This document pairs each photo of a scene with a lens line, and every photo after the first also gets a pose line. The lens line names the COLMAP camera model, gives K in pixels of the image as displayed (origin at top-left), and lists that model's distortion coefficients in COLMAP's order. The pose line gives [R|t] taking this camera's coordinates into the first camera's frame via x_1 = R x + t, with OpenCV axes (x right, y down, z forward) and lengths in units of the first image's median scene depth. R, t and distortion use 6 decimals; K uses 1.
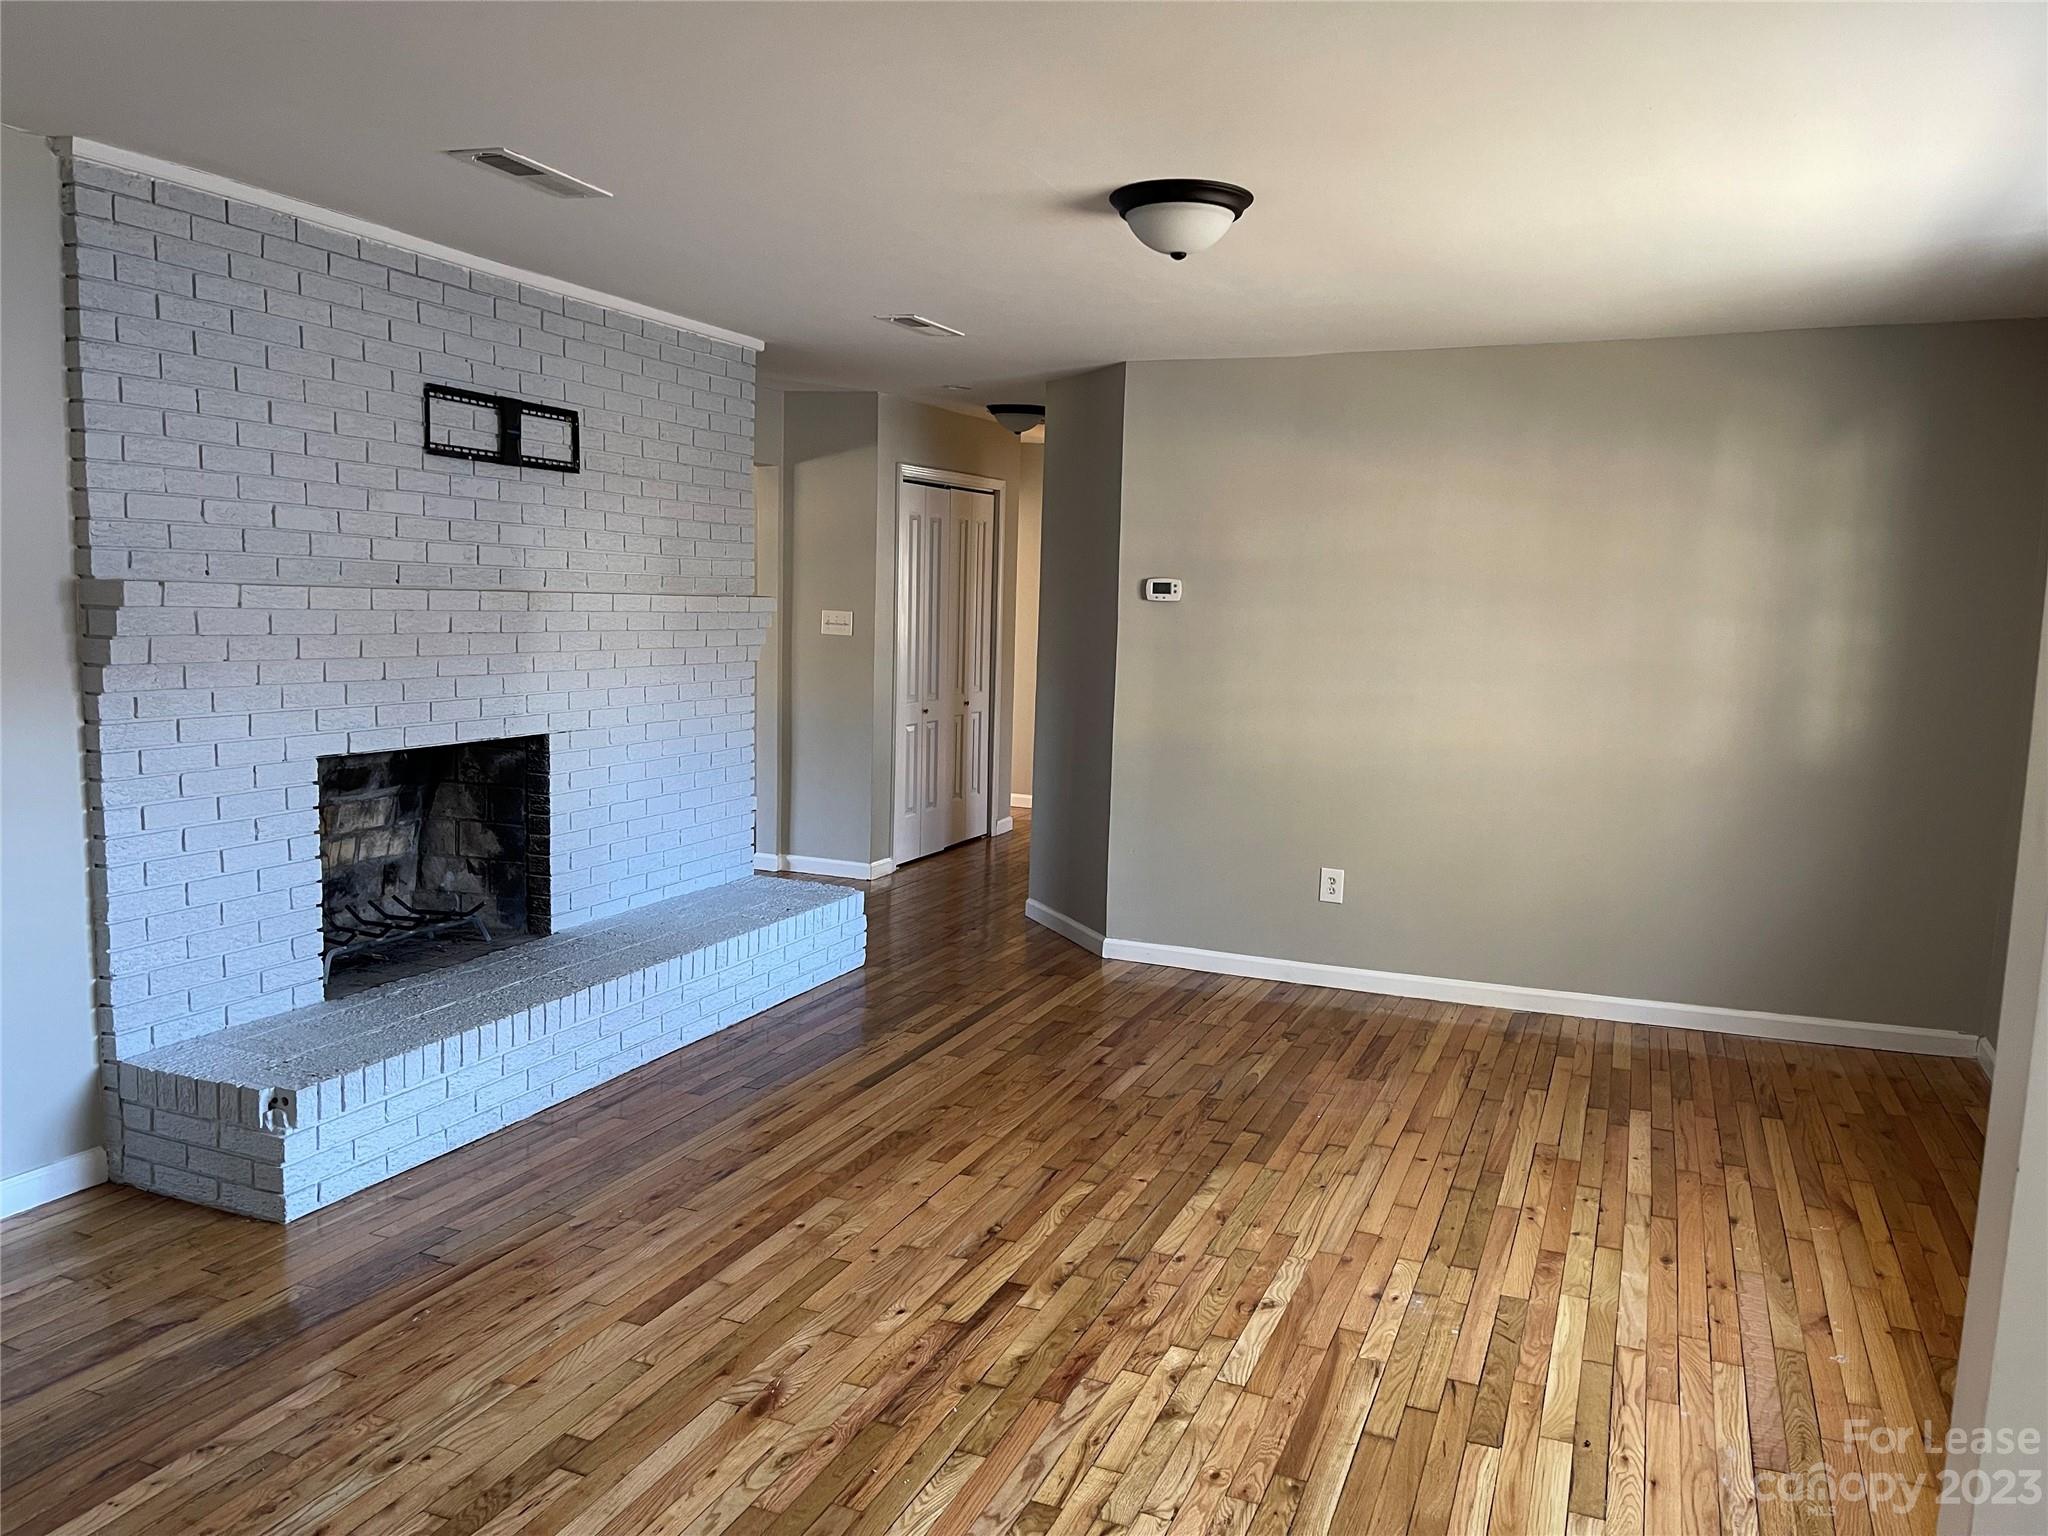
lens RADIAL K [[1576.0, 0, 1024.0], [0, 1576.0, 768.0], [0, 0, 1]] dist [0.041392, 0.000184]
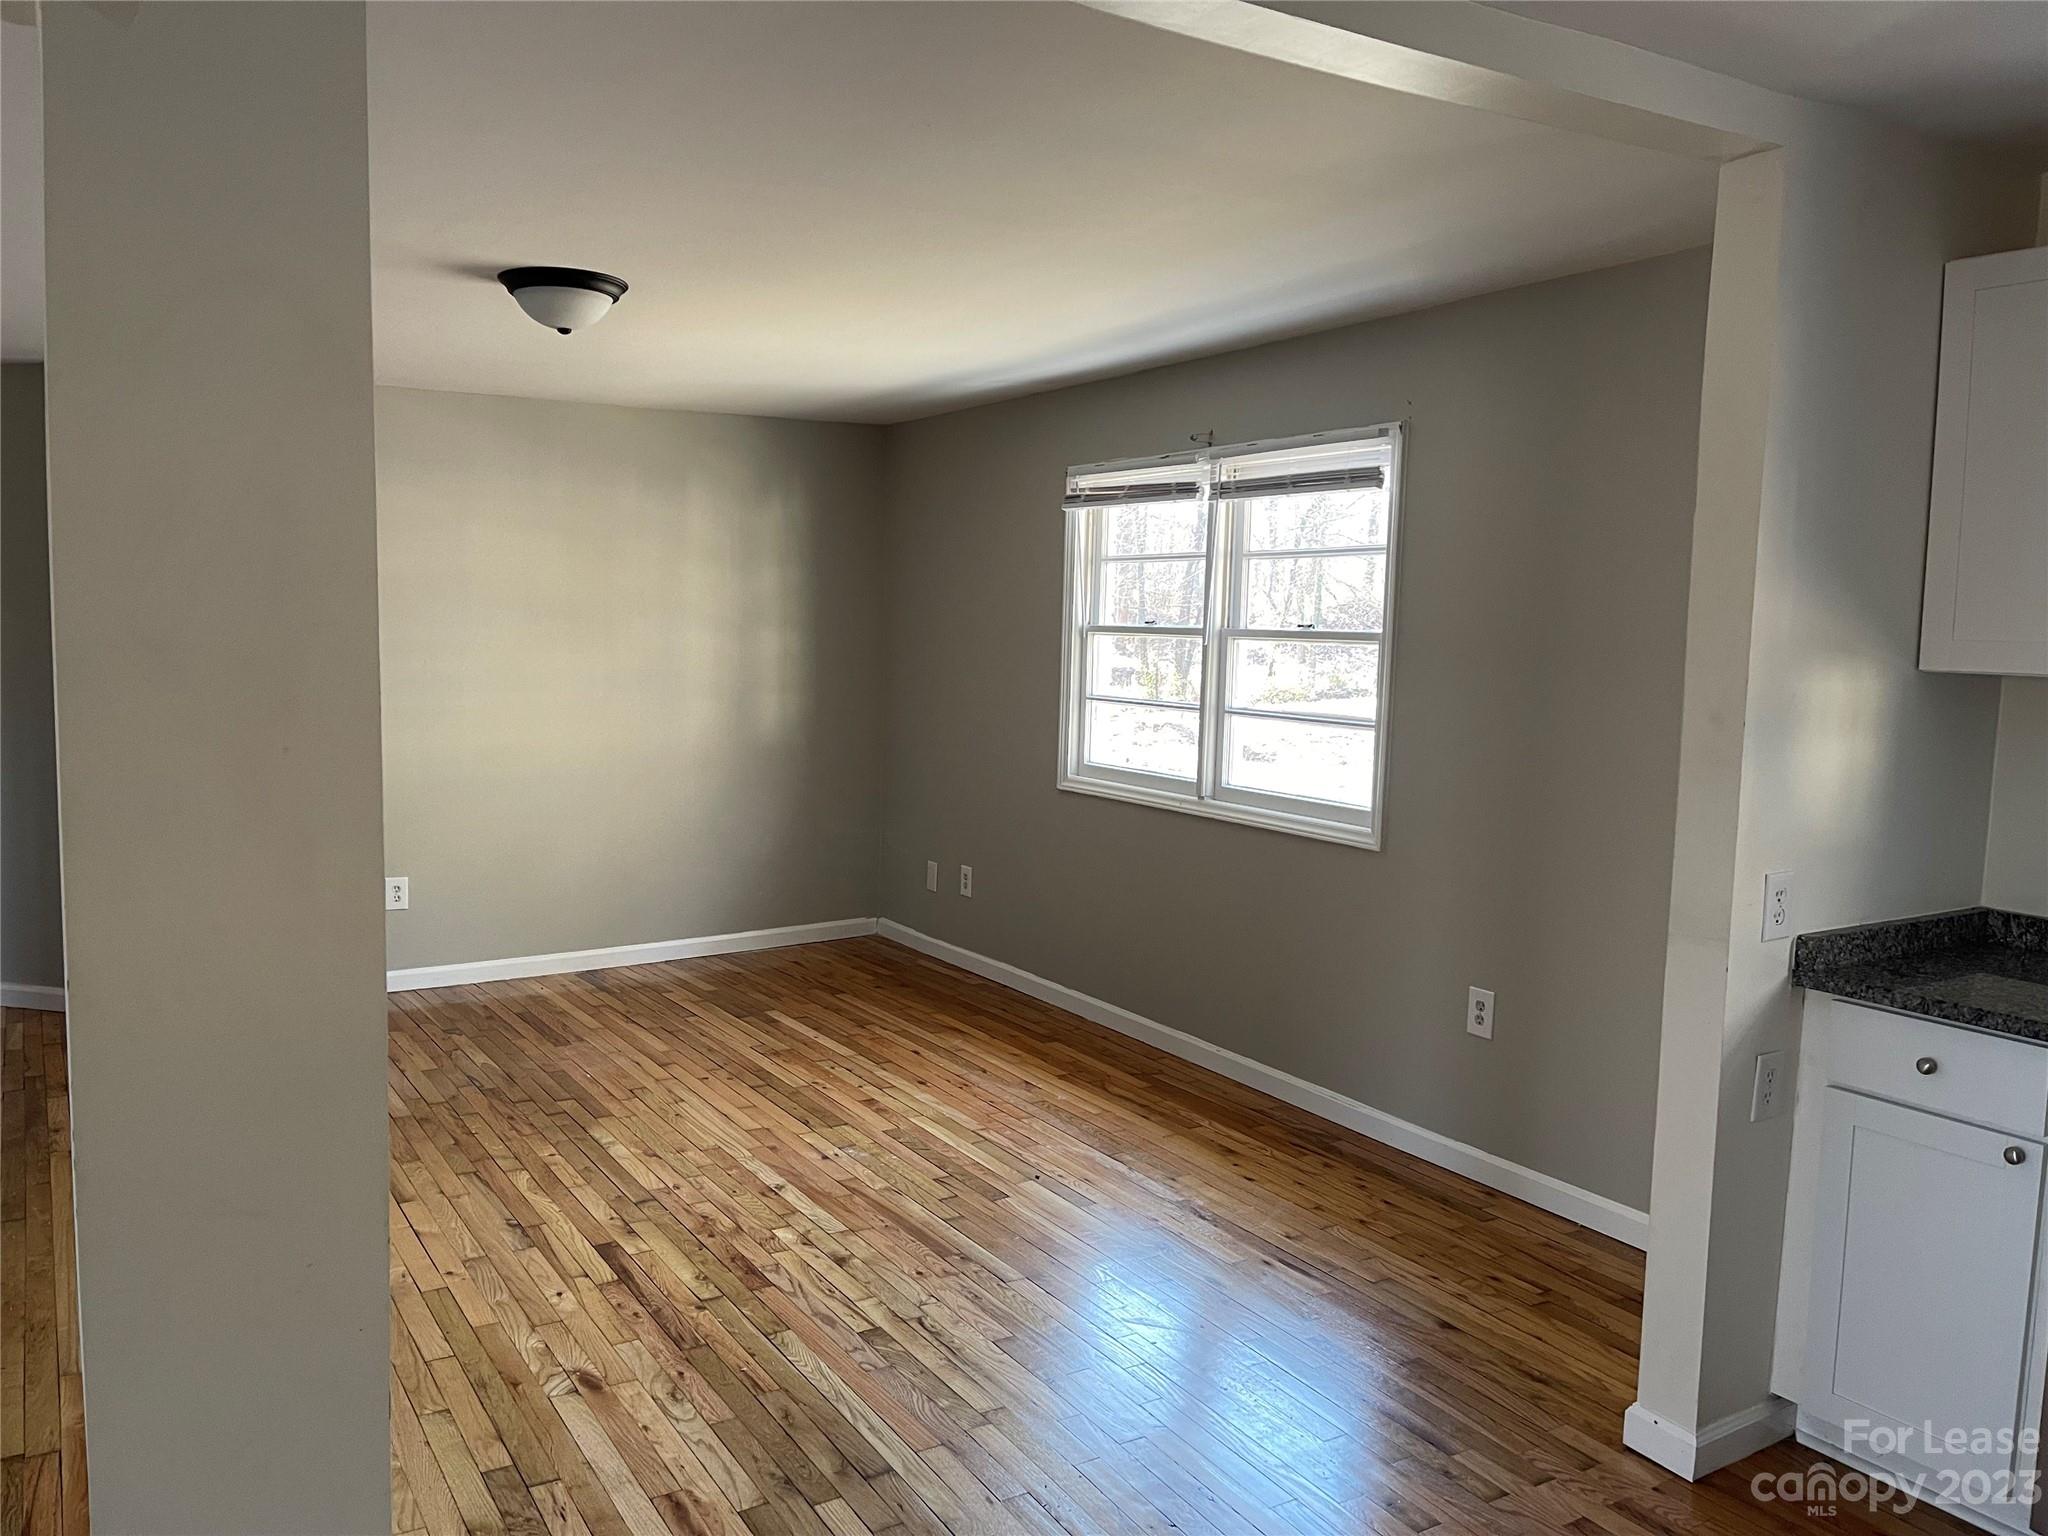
lens RADIAL K [[1544.8, 0, 1024.0], [0, 1544.8, 768.0], [0, 0, 1]] dist [0.080067, -0.096917]
pose [[0.587401, -0.094777, 0.803727, -0.632784], [0.093547, 0.994414, 0.048895, -0.033795], [-0.803871, 0.046465, 0.592986, 0.079764]]
